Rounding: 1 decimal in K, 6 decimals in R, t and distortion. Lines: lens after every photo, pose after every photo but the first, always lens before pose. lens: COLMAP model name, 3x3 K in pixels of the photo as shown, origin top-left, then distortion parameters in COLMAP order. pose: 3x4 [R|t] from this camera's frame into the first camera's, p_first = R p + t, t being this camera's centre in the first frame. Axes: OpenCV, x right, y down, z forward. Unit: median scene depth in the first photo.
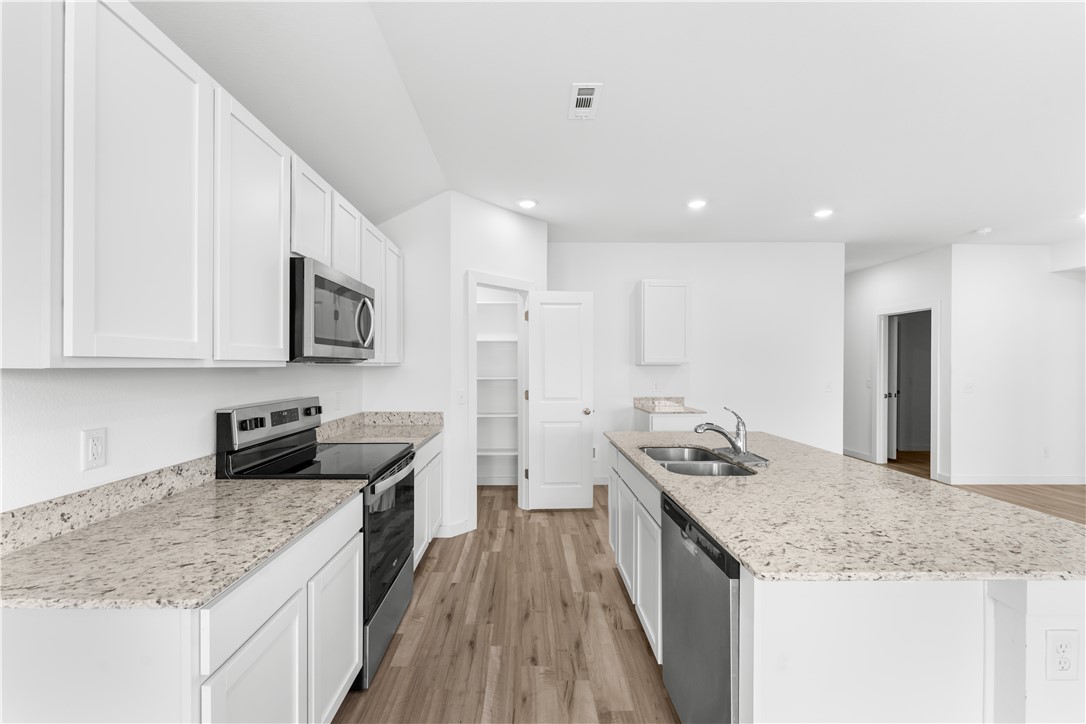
lens RADIAL K [[443.4, 0, 543.0], [0, 443.4, 362.0], [0, 0, 1]] dist [0.015790, 0.000018]
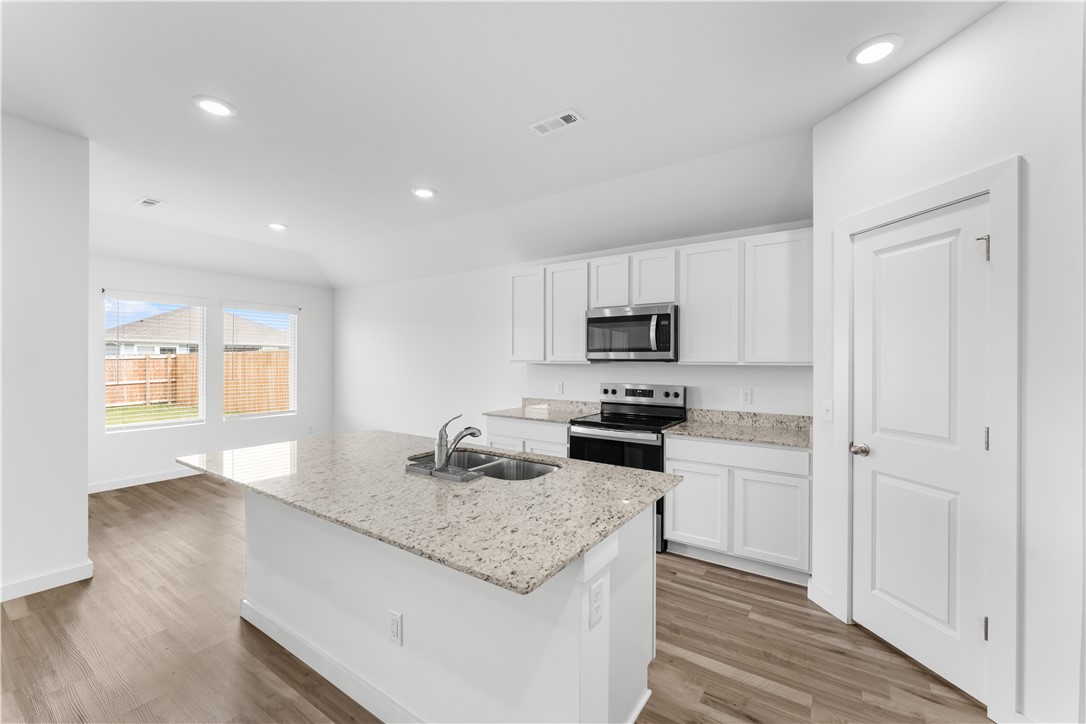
lens RADIAL K [[442.6, 0, 543.0], [0, 442.6, 362.0], [0, 0, 1]] dist [-0.000577, -0.000059]
pose [[-0.588277, -0.001747, -0.808658, 0.692791], [0.000470, 0.999997, -0.002502, 0.003233], [0.808659, -0.001852, -0.588274, 1.146127]]
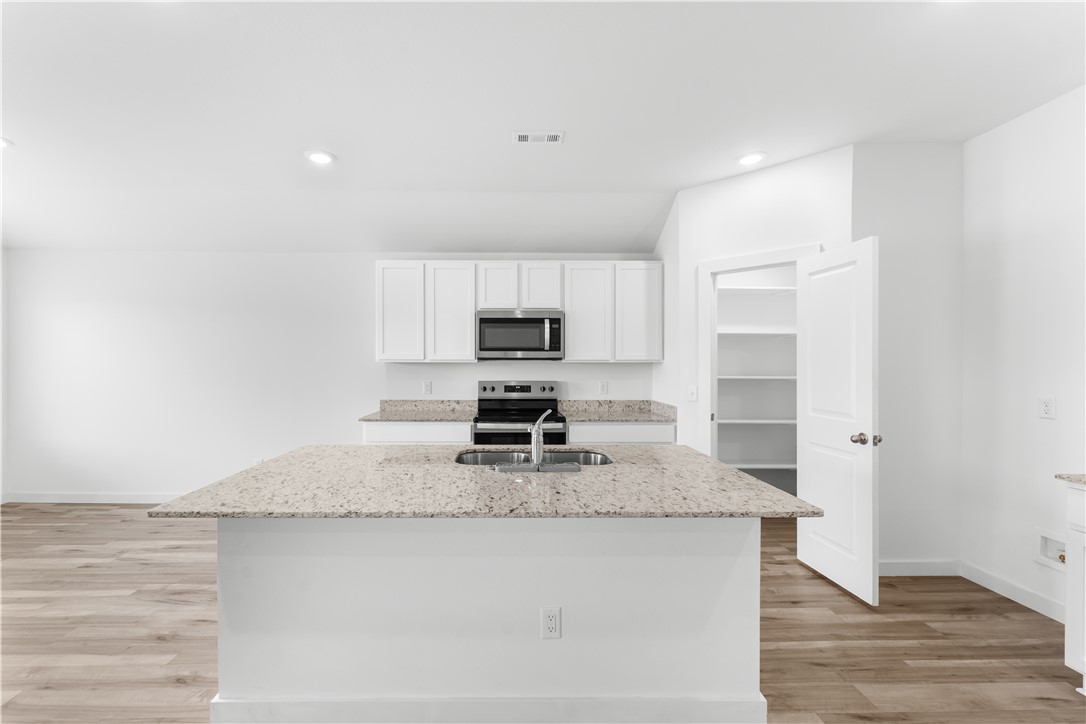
lens RADIAL K [[453.5, 0, 508.8], [0, 453.5, 362.7], [0, 0, 1]] dist [-0.000539, -0.000065]
pose [[-0.018489, 0.001072, -0.999828, 0.905330], [0.006883, 0.999976, 0.000945, 0.005492], [0.999805, -0.006864, -0.018496, 0.669544]]
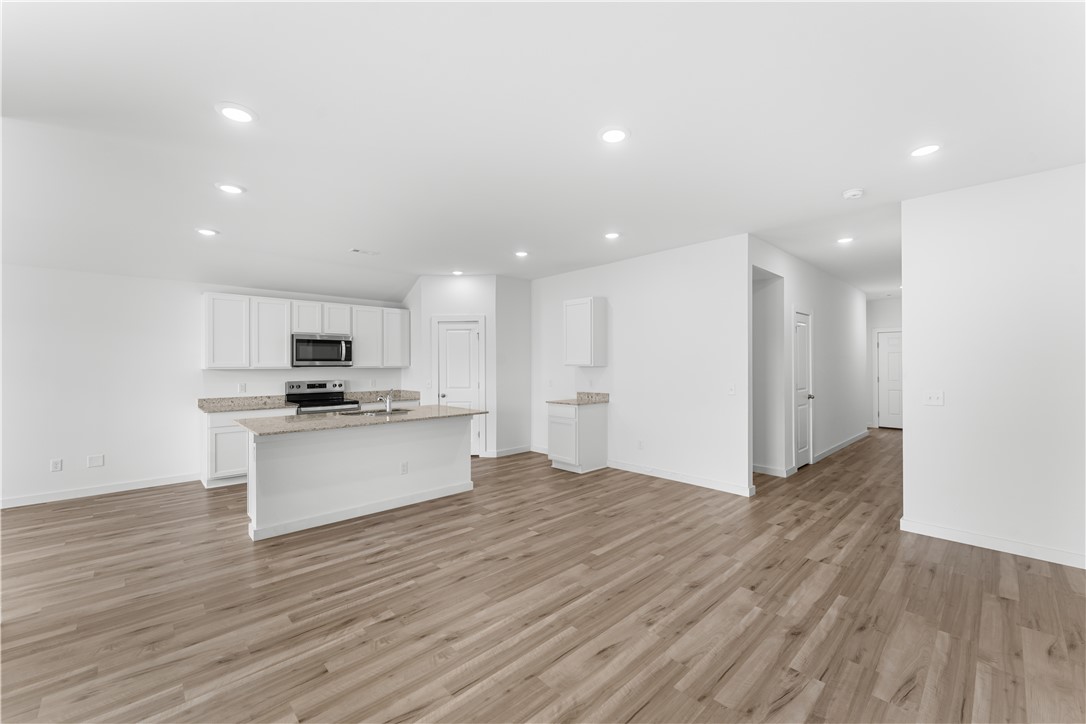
lens RADIAL K [[443.4, 0, 543.0], [0, 443.4, 362.0], [0, 0, 1]] dist [0.015790, 0.000018]
pose [[0.669844, -0.008362, -0.742455, 1.672070], [0.010784, 0.999941, -0.001532, -0.007828], [0.742424, -0.006980, 0.669894, 0.114484]]
